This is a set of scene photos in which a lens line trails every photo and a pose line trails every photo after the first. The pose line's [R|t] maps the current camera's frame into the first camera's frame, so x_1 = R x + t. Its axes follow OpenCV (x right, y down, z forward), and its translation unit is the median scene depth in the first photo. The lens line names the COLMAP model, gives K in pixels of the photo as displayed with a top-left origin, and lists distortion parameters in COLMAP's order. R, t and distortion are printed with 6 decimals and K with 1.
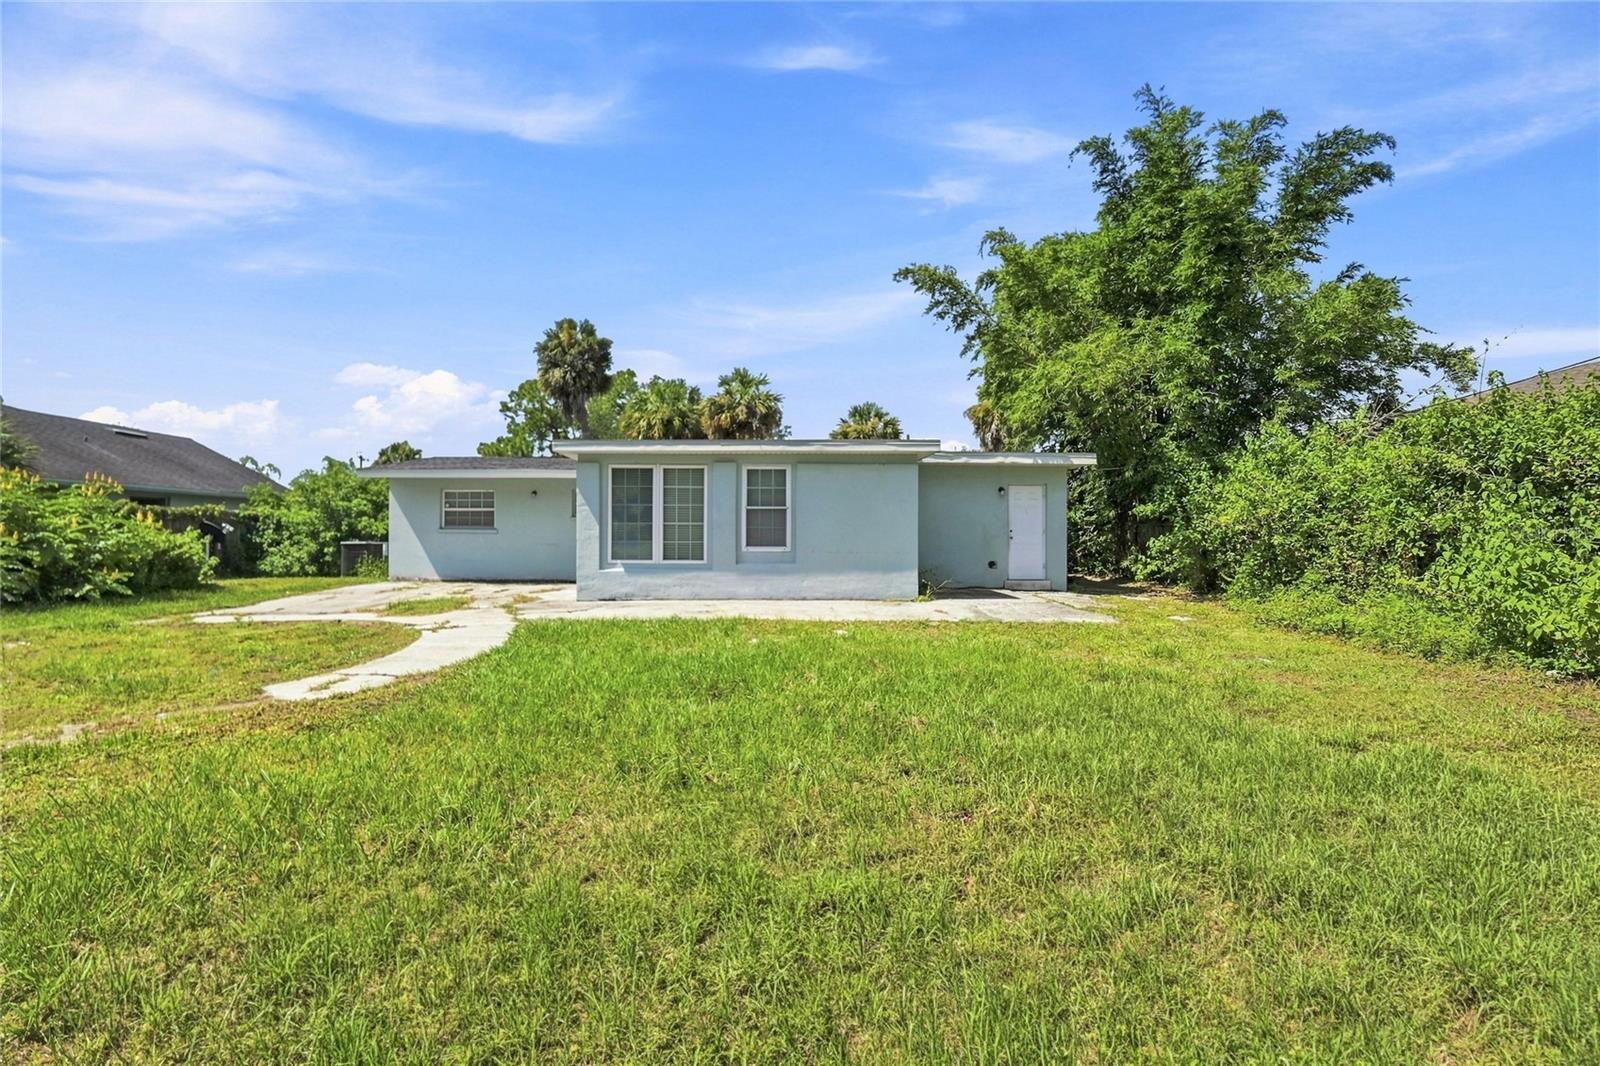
lens RADIAL K [[639.1, 0, 785.0], [0, 639.1, 532.5], [0, 0, 1]] dist [-0.000984, -0.000225]
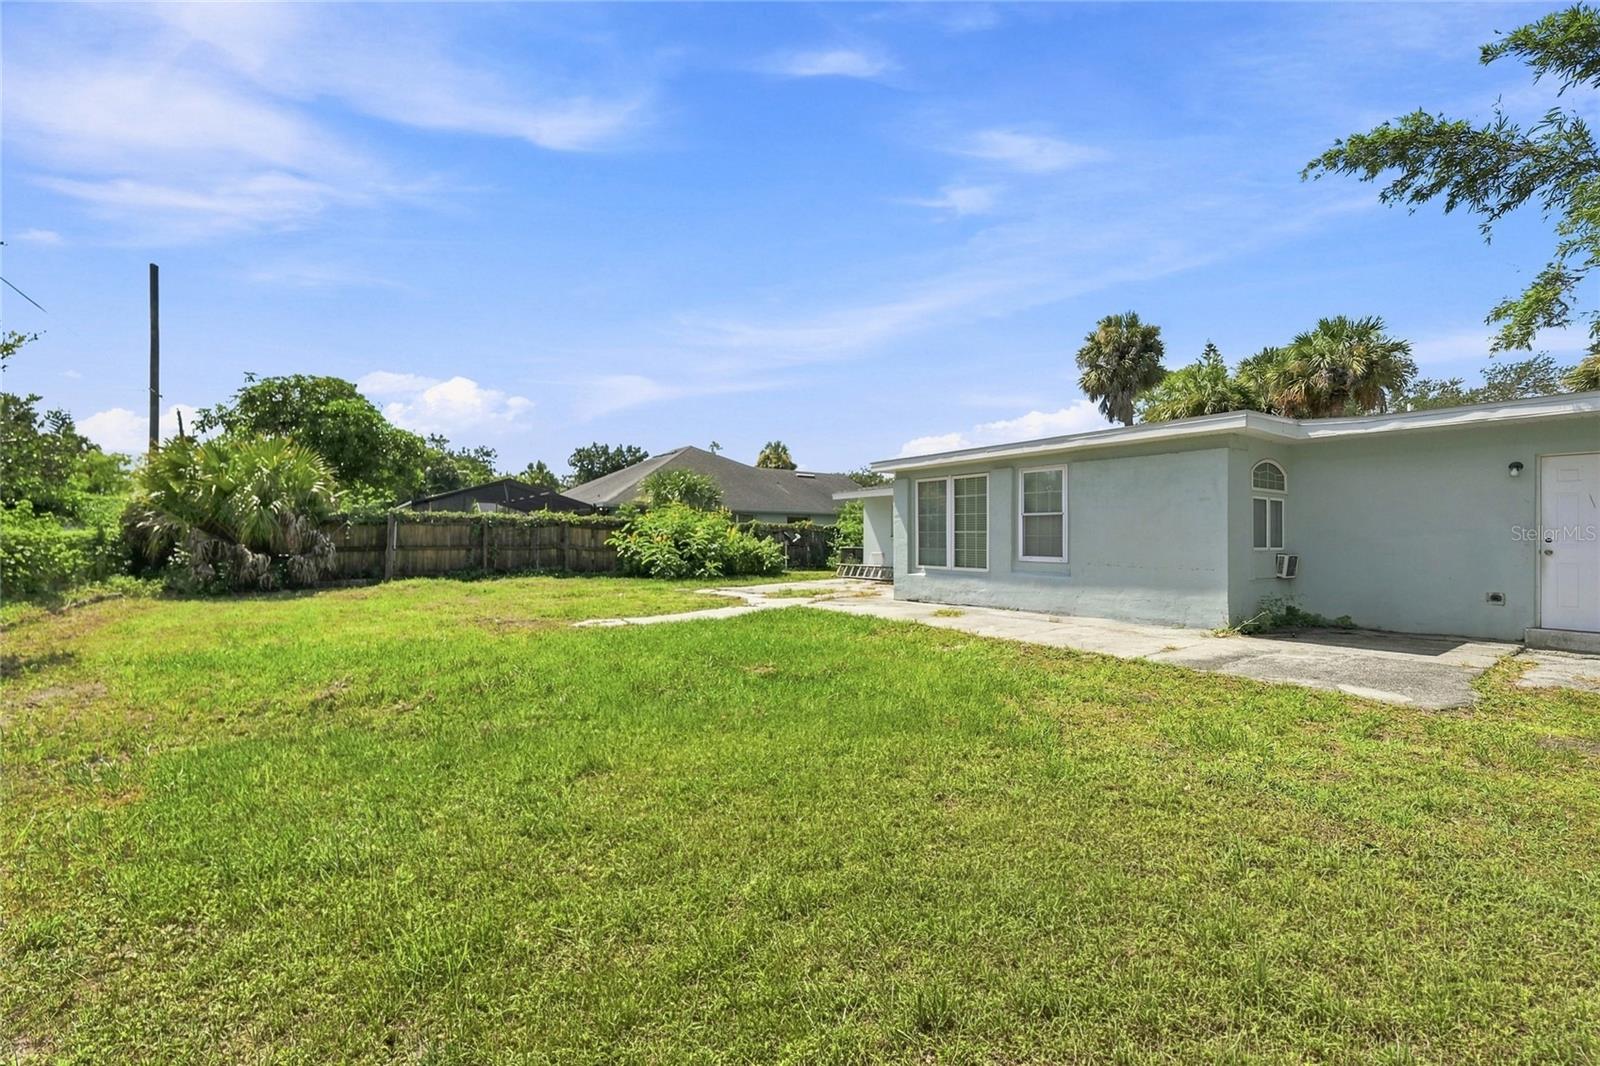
lens RADIAL K [[644.9, 0, 799.7], [0, 644.9, 538.3], [0, 0, 1]] dist [-0.001257, 0.000013]
pose [[0.571097, 0.000141, -0.820882, 0.524914], [0.000451, 1.000000, 0.000485, -0.005423], [0.820882, -0.000647, 0.571097, 0.179078]]
